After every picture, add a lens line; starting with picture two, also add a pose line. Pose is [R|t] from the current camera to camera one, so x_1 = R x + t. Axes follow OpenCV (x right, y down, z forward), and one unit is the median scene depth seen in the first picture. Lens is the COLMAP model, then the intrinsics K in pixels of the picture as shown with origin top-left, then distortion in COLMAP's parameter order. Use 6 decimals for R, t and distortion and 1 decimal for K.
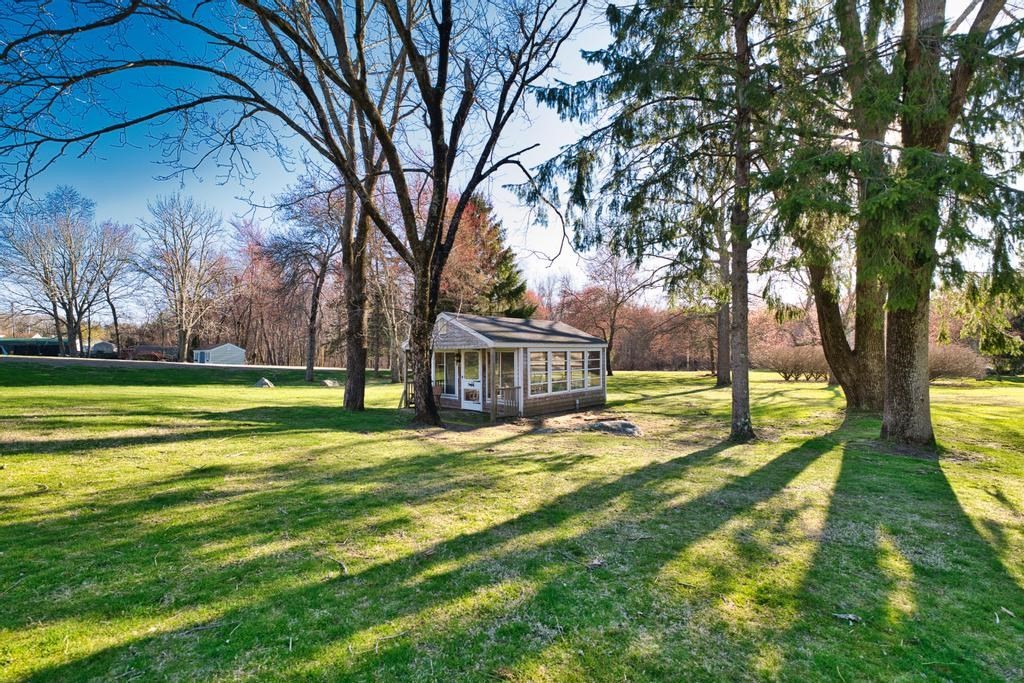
lens RADIAL K [[405.8, 0, 512.0], [0, 405.8, 341.5], [0, 0, 1]] dist [0.000027, -0.000035]
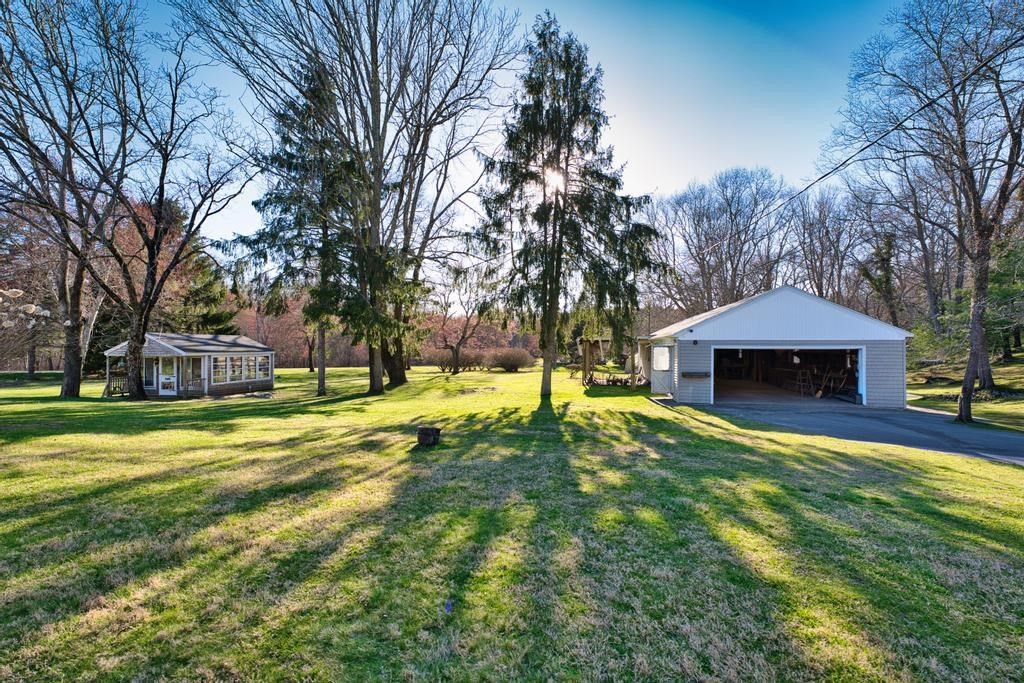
lens RADIAL K [[405.8, 0, 512.0], [0, 405.8, 341.5], [0, 0, 1]] dist [0.000027, -0.000035]
pose [[0.810265, 0.011100, 0.585959, 0.058401], [-0.014303, 0.999897, 0.000838, -0.059494], [-0.585890, -0.009060, 0.810340, -1.057379]]
